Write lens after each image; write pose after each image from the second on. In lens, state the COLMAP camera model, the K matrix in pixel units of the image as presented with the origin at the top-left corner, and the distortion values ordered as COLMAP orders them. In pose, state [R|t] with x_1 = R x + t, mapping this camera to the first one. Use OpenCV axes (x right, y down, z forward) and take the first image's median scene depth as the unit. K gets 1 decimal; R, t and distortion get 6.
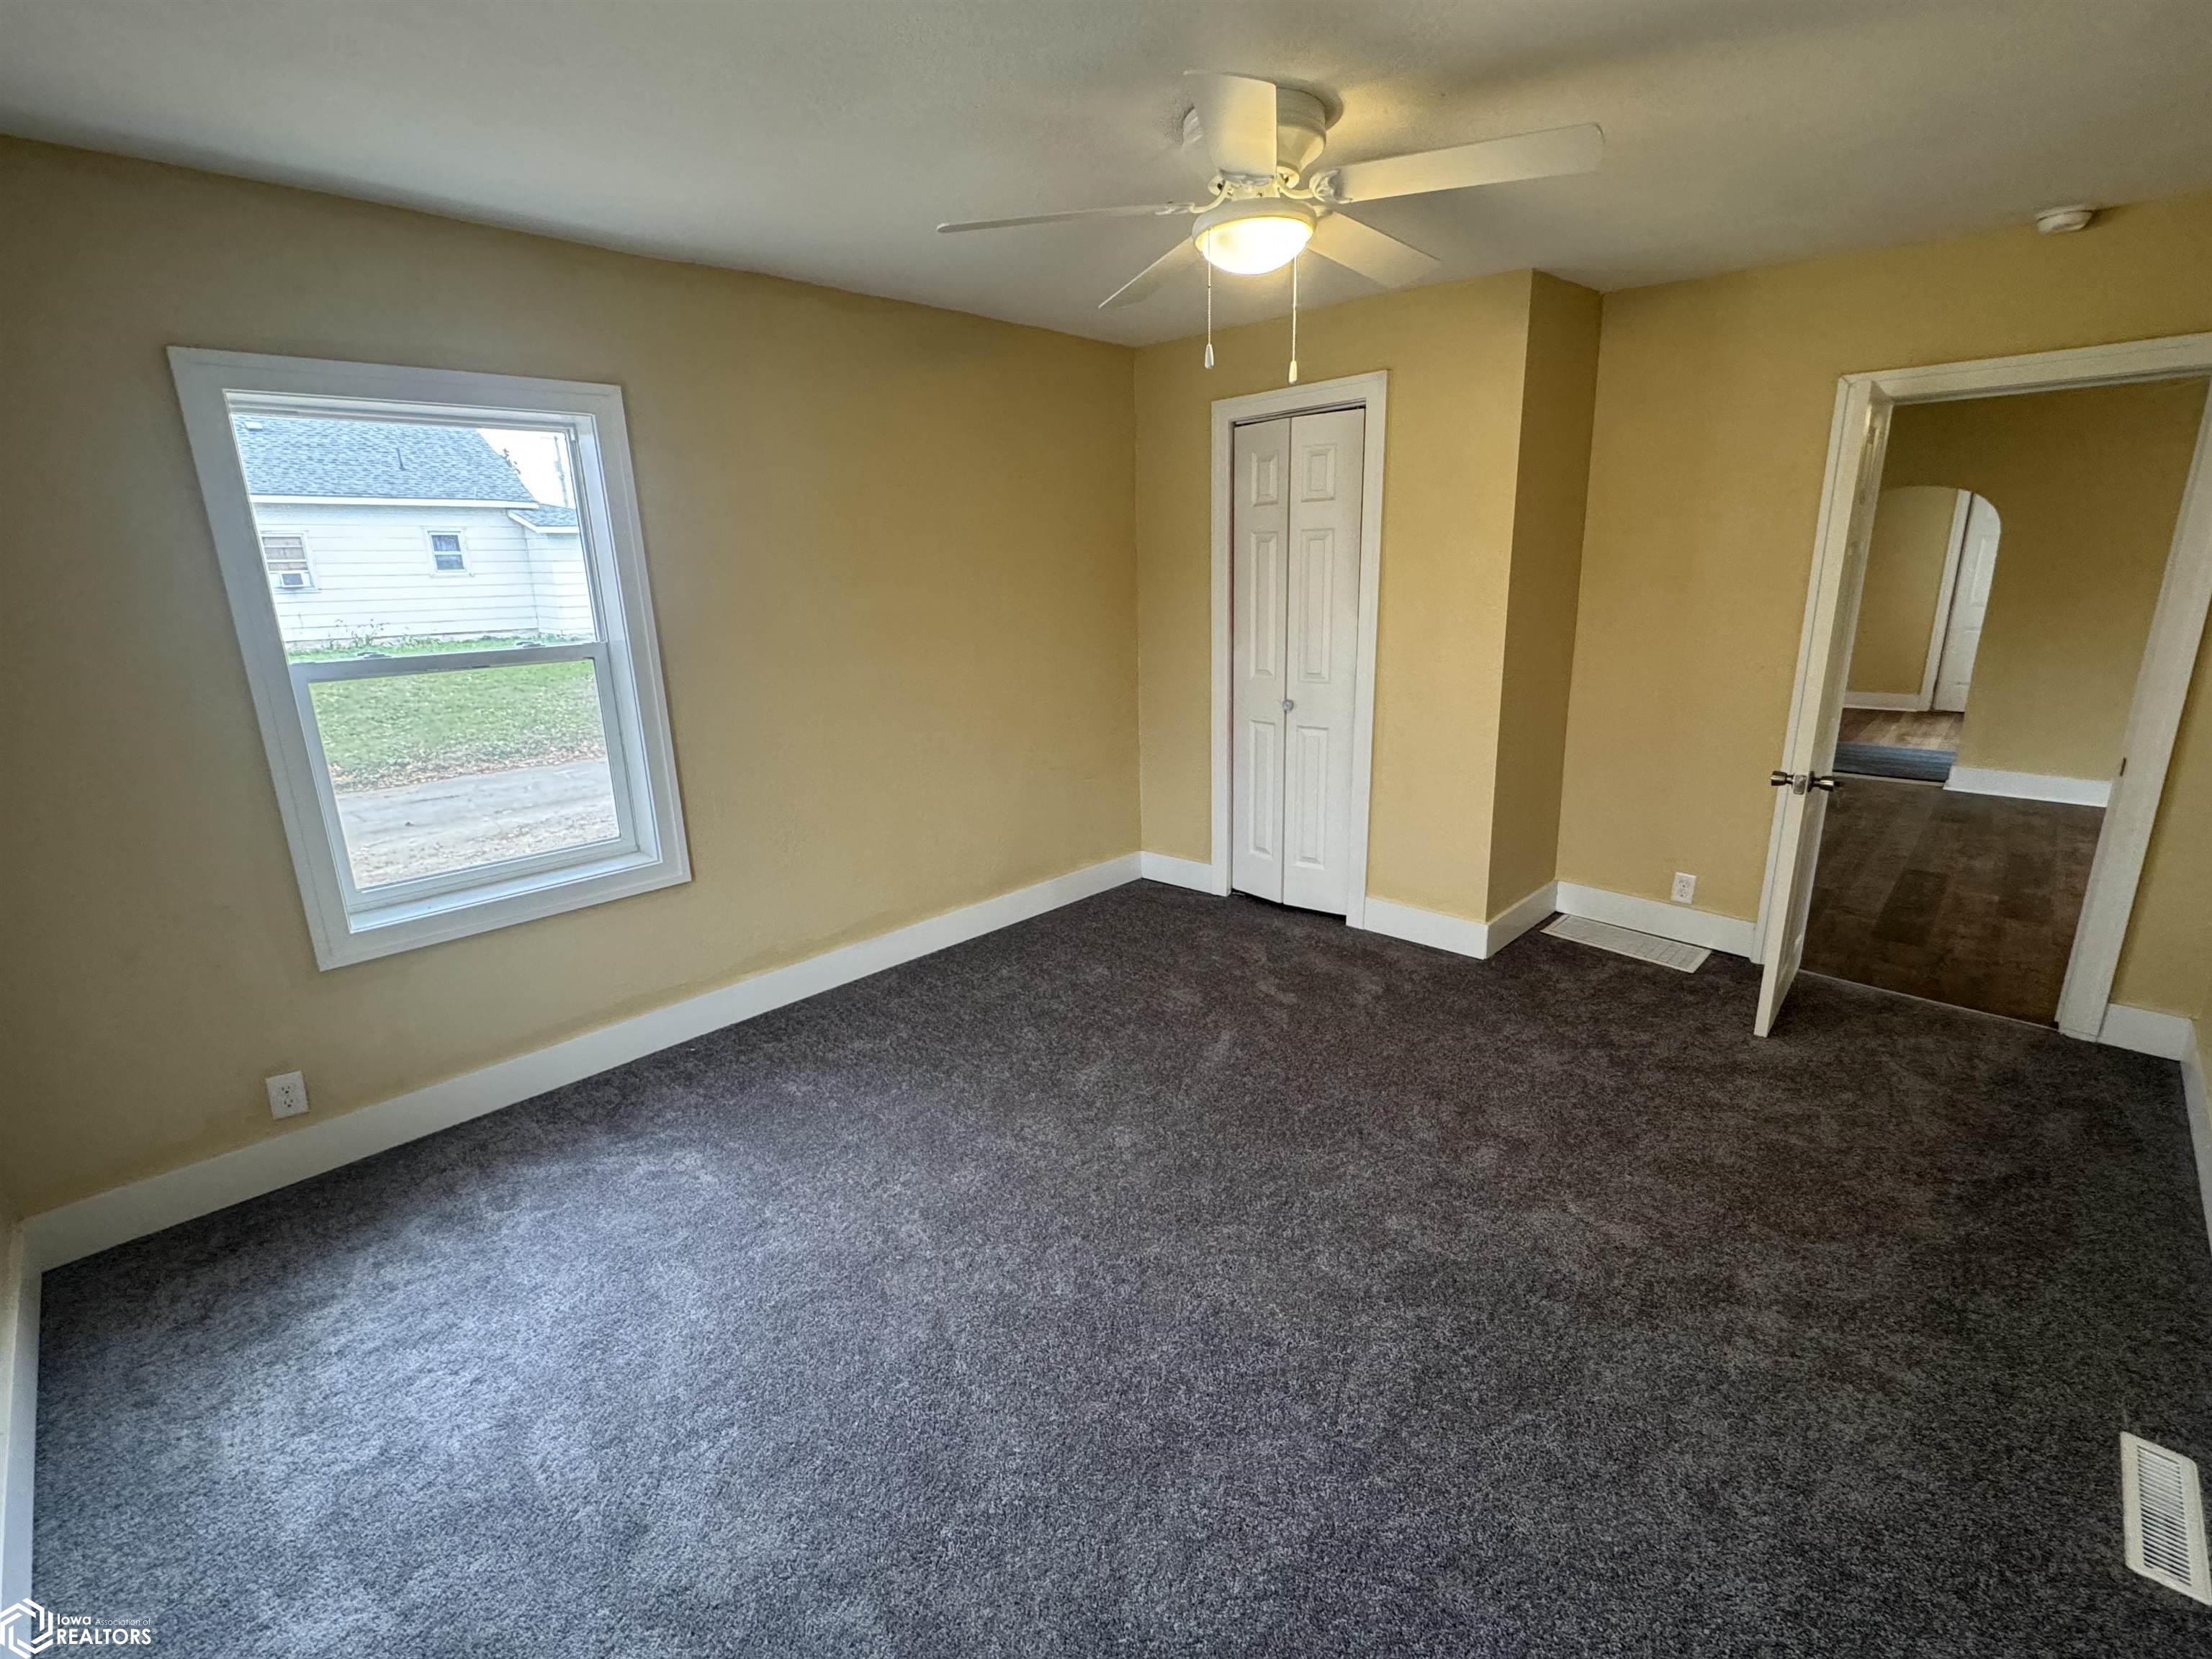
lens RADIAL K [[979.5, 0, 1108.3], [0, 979.5, 823.7], [0, 0, 1]] dist [-0.002575, 0.000770]
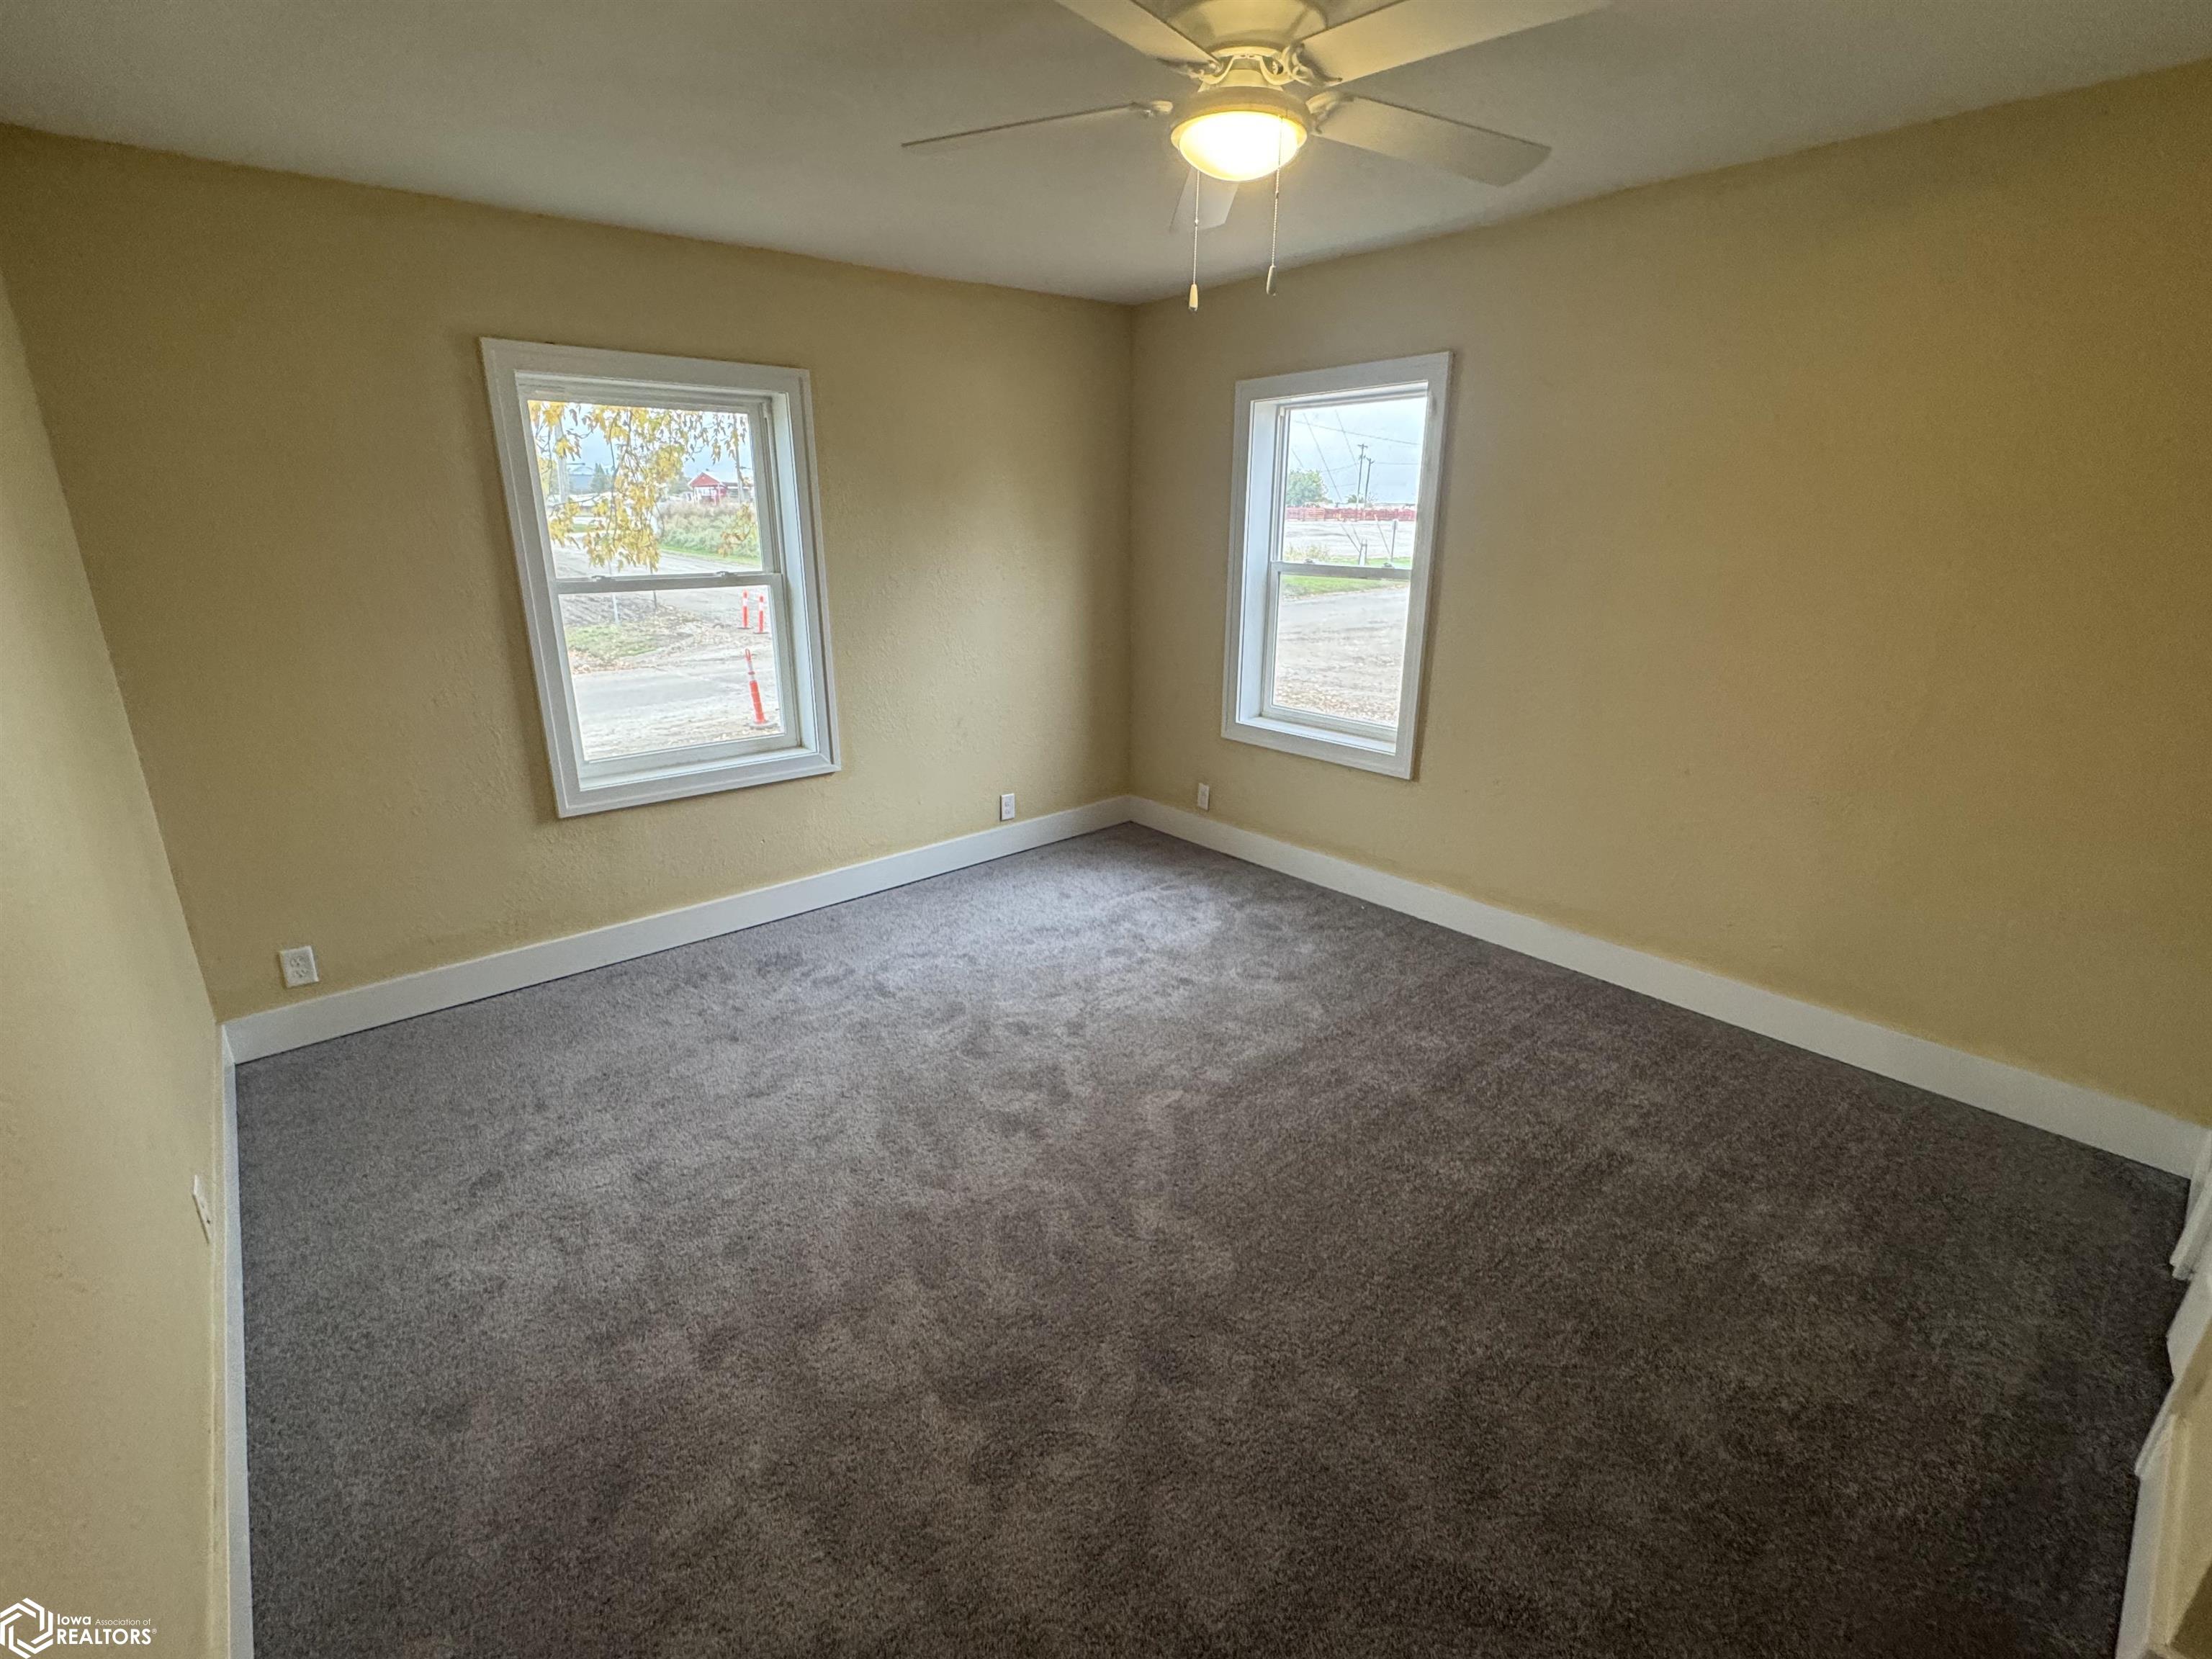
lens RADIAL K [[979.5, 0, 1106.3], [0, 979.5, 831.5], [0, 0, 1]] dist [-0.002575, 0.000770]
pose [[-0.086558, 0.333179, -0.938882, 0.909325], [-0.257732, 0.902847, 0.344153, -0.244506], [0.962332, 0.271769, 0.007722, 0.820802]]
